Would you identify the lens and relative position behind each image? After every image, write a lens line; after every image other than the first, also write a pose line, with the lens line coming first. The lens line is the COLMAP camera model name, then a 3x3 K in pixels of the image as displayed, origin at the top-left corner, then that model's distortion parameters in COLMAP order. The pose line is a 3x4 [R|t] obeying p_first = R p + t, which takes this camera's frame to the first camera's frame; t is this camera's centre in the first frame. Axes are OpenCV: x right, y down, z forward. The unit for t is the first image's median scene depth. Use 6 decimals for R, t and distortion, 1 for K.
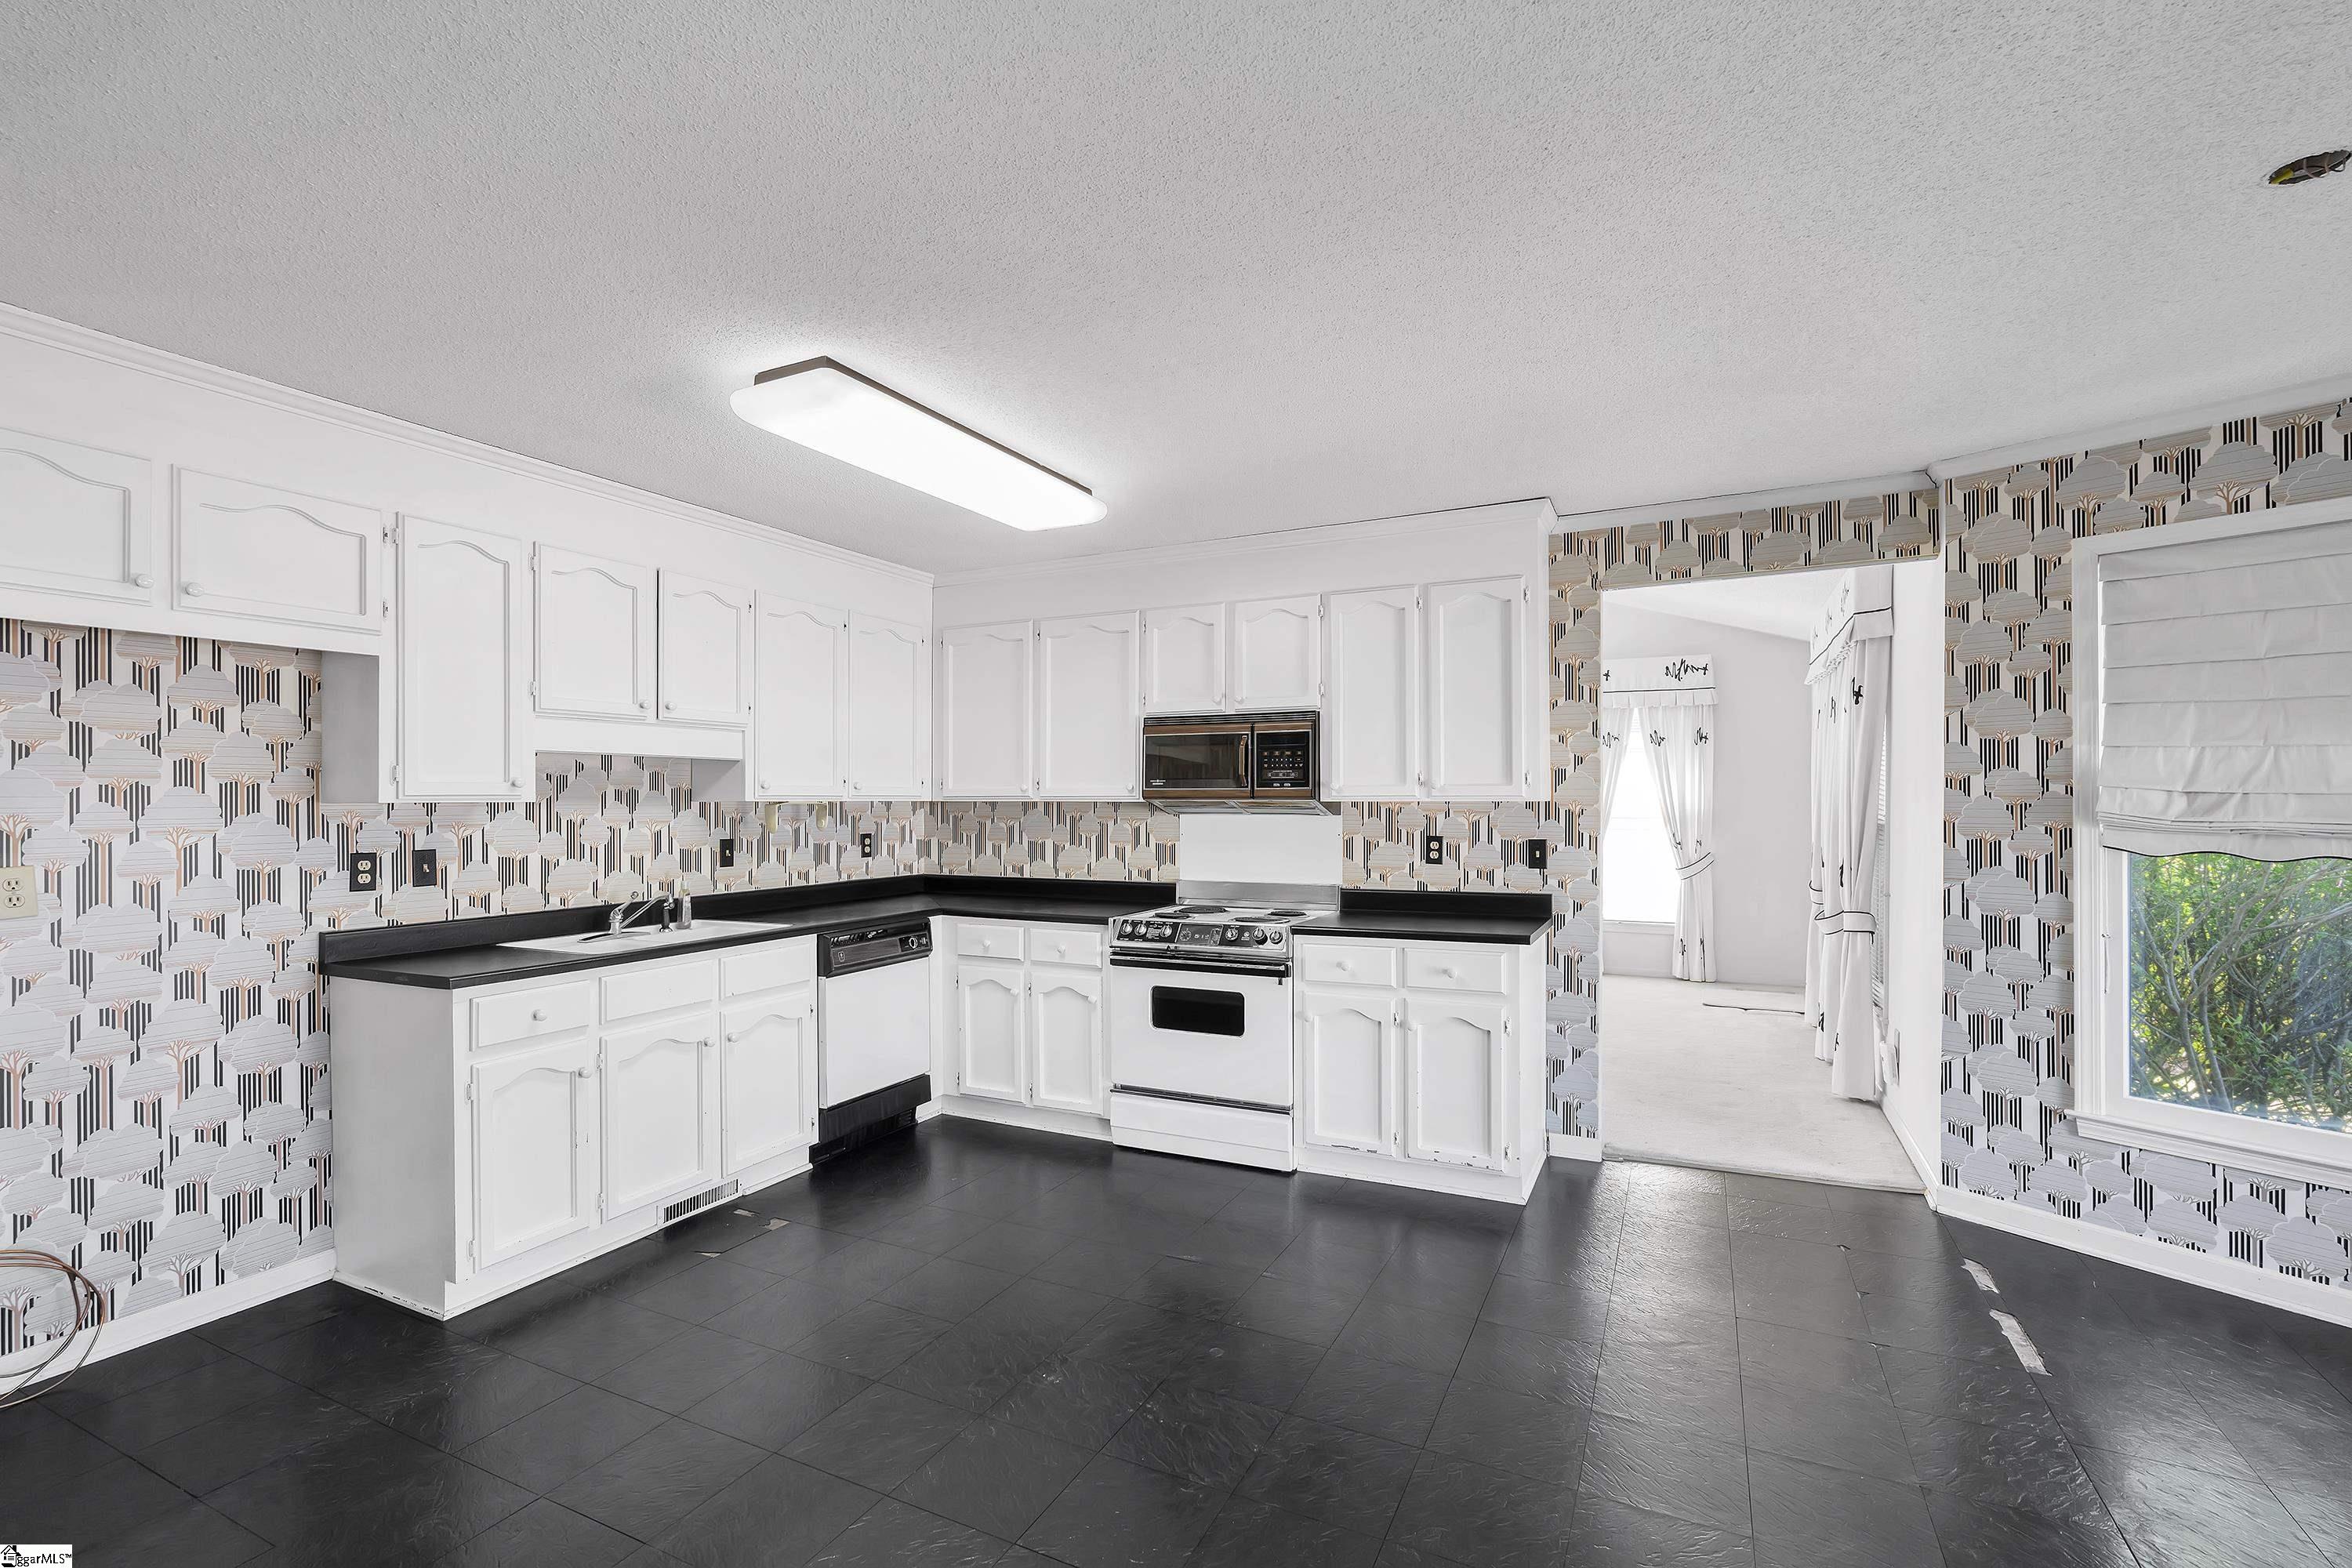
lens RADIAL K [[1054.0, 0, 1177.0], [0, 1054.0, 792.5], [0, 0, 1]] dist [0.002263, -0.000120]
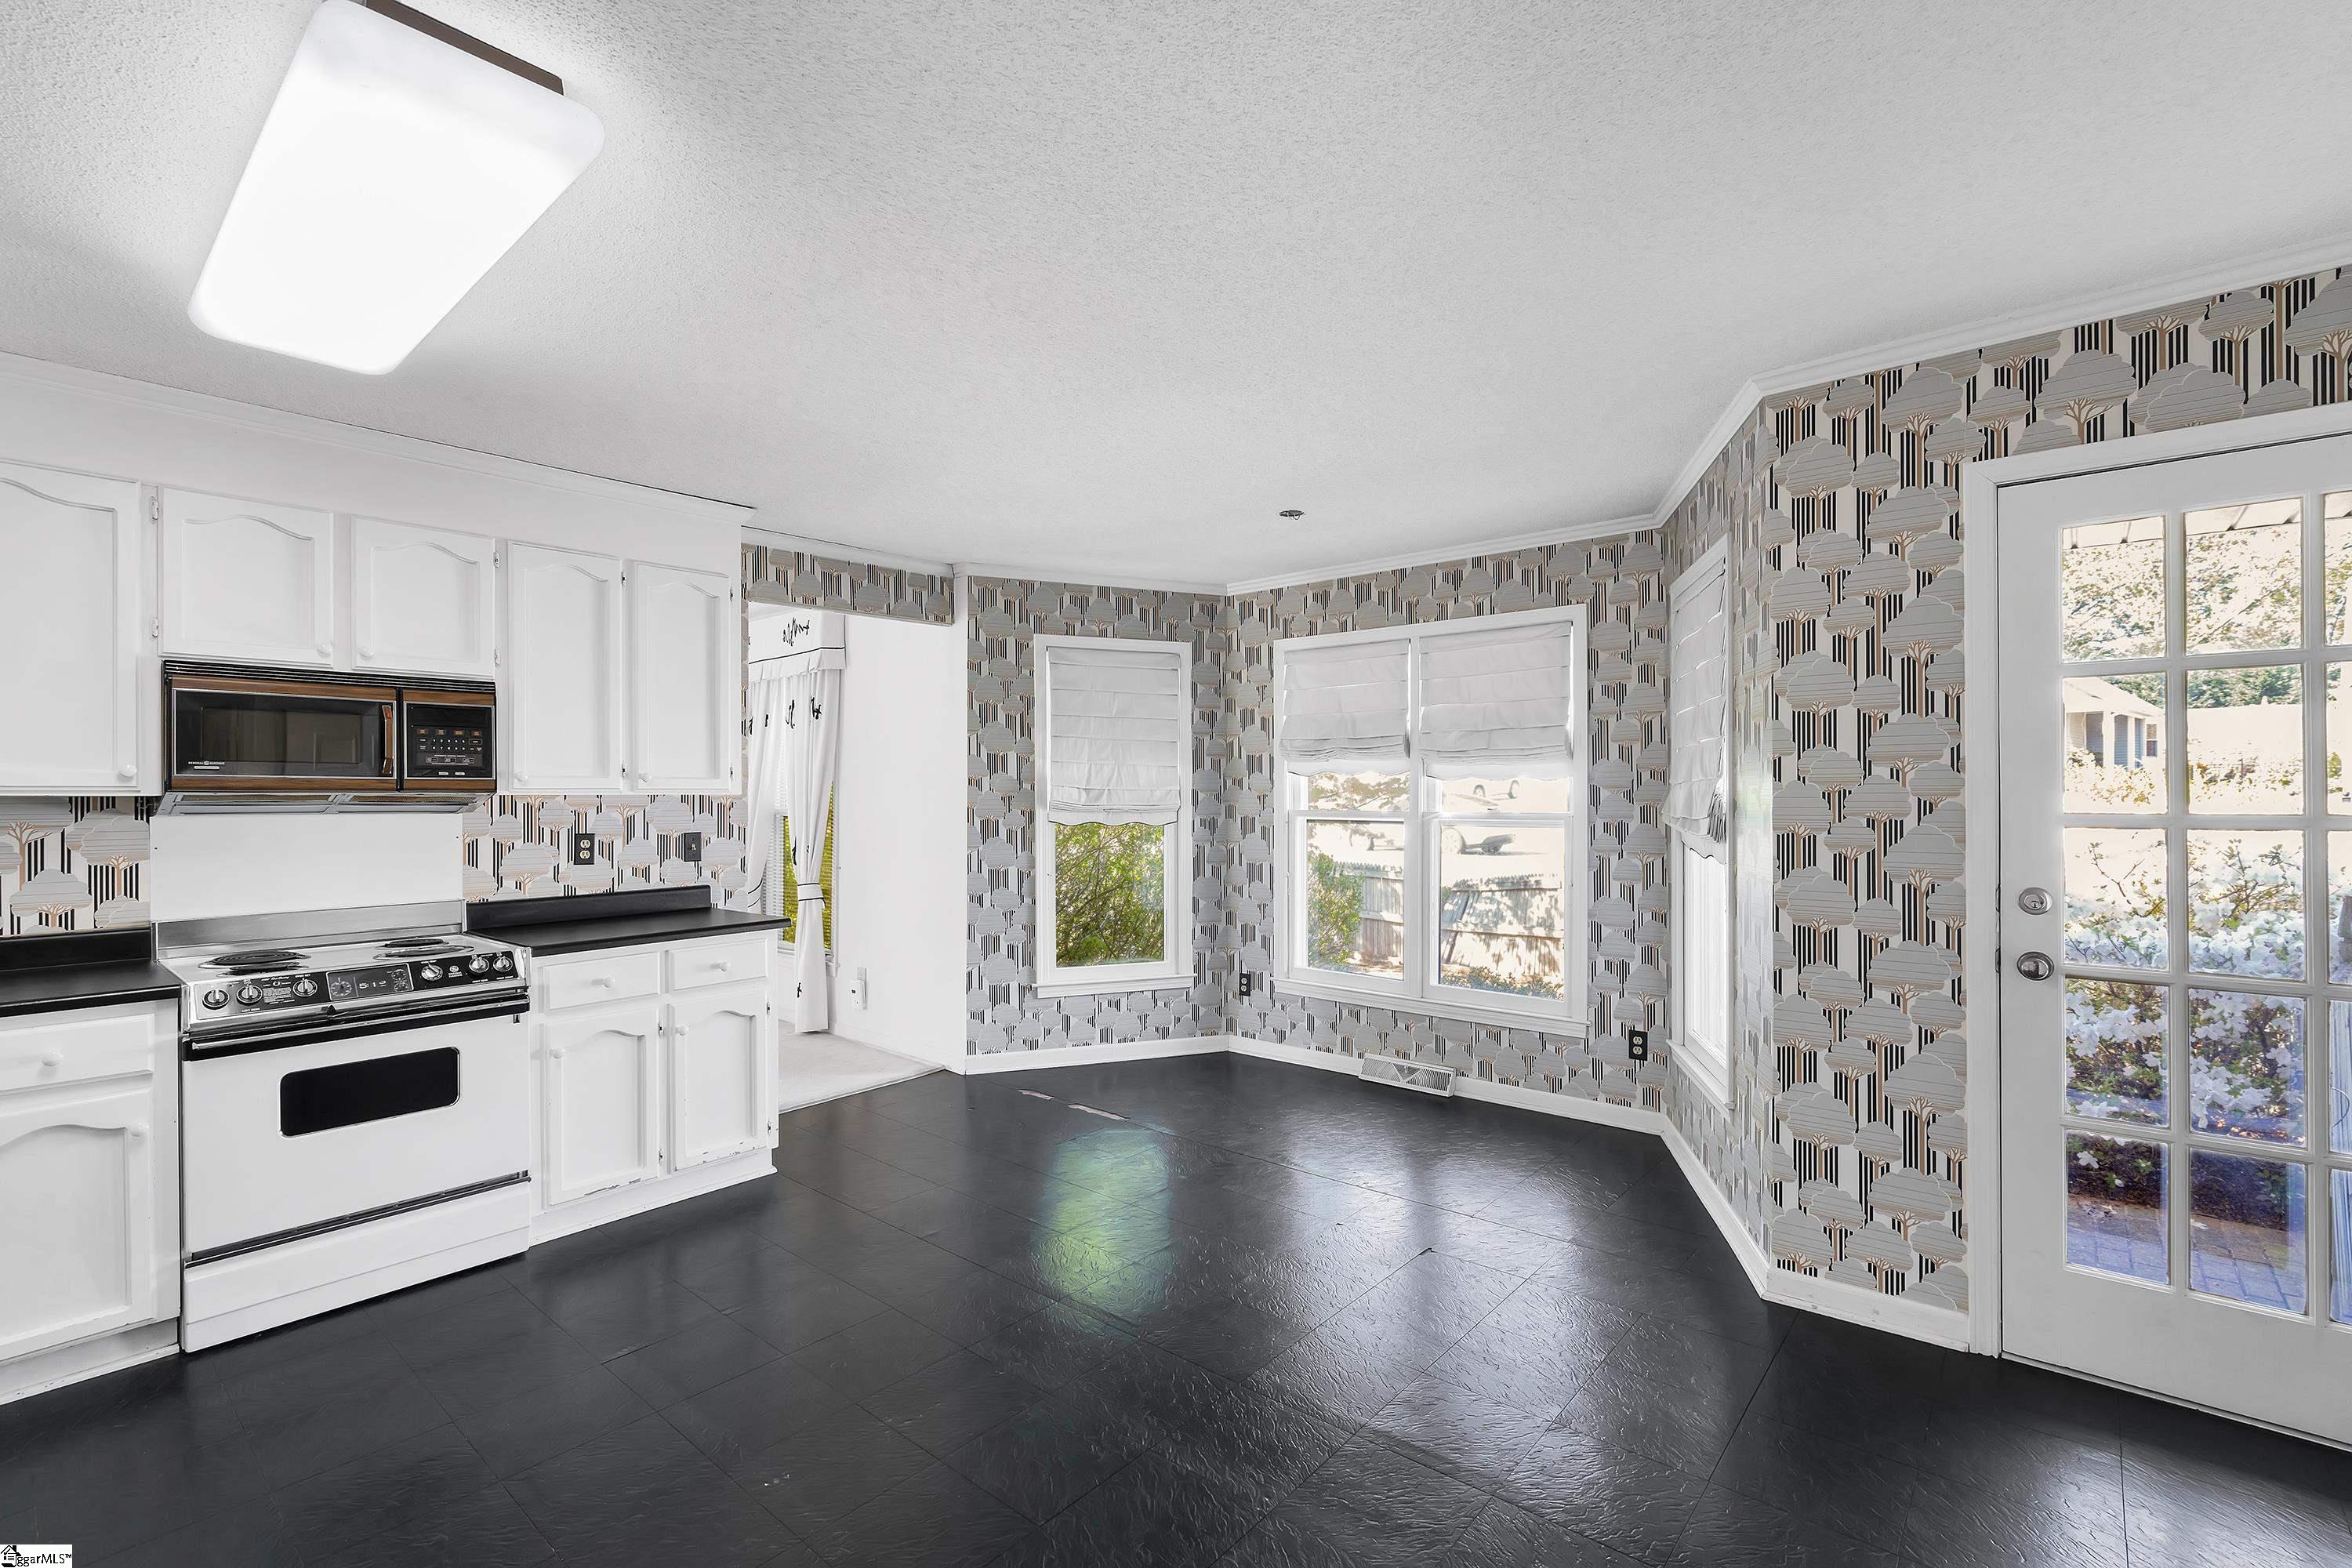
lens RADIAL K [[1054.0, 0, 1176.9], [0, 1054.0, 792.8], [0, 0, 1]] dist [0.002263, -0.000120]
pose [[0.252267, 0.002820, 0.967654, -0.541073], [-0.003461, 0.999992, -0.002012, 0.006934], [-0.967651, -0.002842, 0.252275, 0.303476]]
